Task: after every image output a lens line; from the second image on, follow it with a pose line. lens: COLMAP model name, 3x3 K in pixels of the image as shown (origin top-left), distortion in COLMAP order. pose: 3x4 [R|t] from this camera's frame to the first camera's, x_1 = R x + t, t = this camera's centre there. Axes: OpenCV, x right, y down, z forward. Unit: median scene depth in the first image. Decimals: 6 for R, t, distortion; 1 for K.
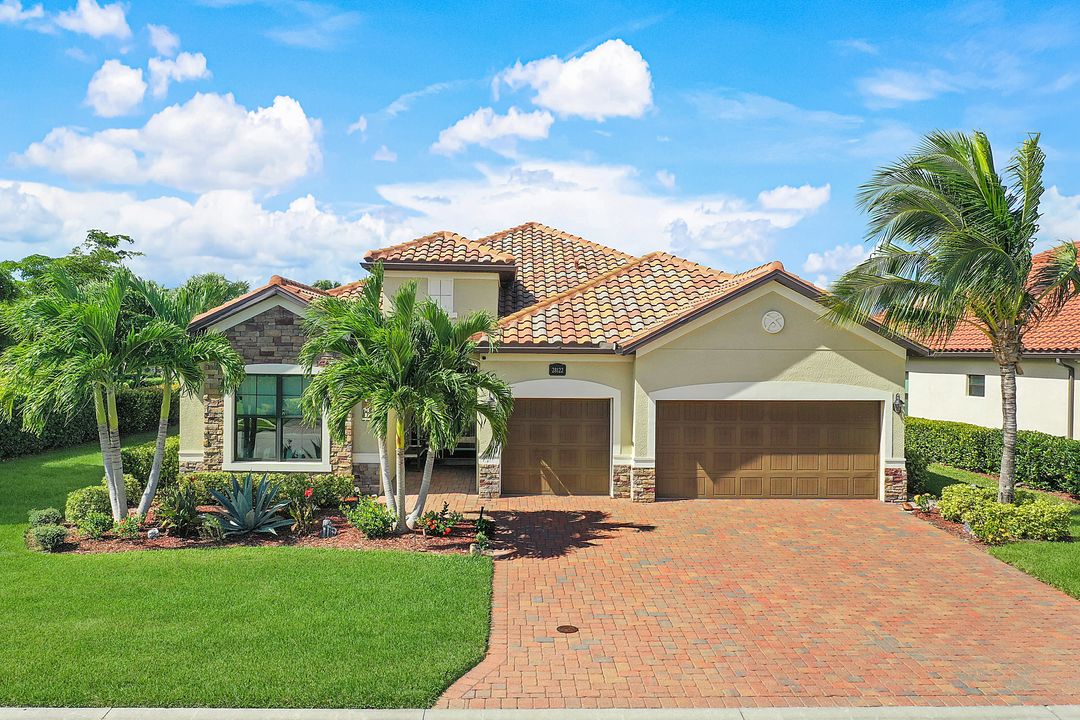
lens RADIAL K [[854.0, 0, 579.4], [0, 854.0, 361.3], [0, 0, 1]] dist [-0.003306, -0.000255]
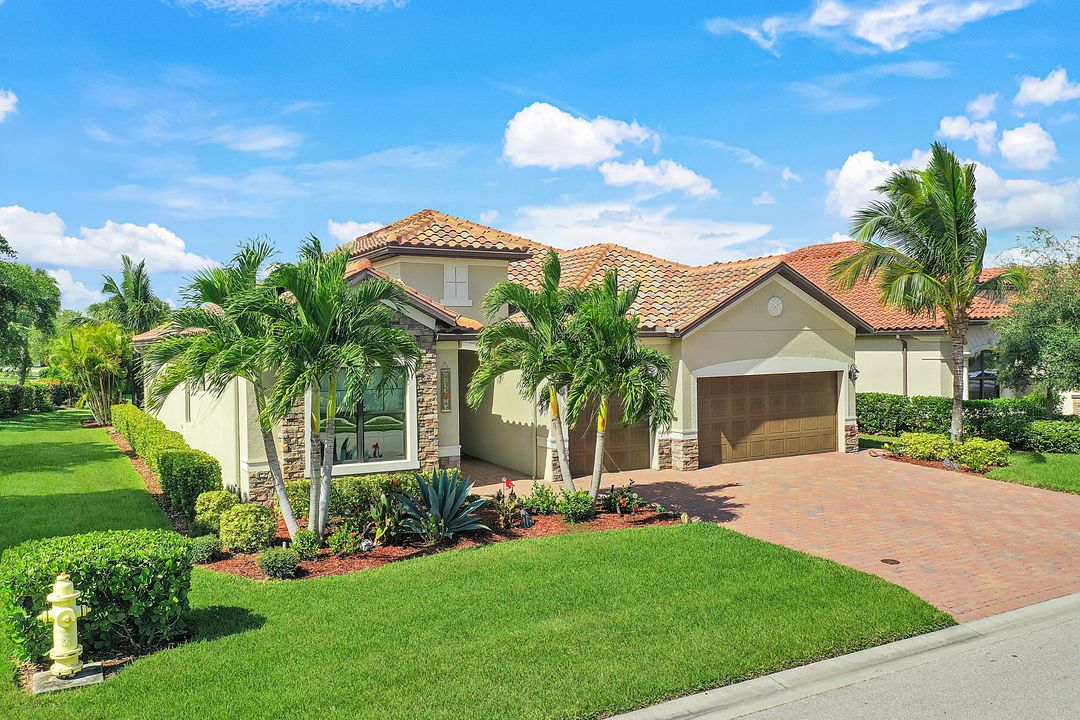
lens RADIAL K [[880.8, 0, 491.4], [0, 880.8, 359.1], [0, 0, 1]] dist [-0.001213, -0.001695]
pose [[0.888158, -0.030783, 0.458506, -0.670439], [0.029967, 0.999510, 0.009058, 0.002859], [-0.458560, 0.005695, 0.888645, 0.104248]]
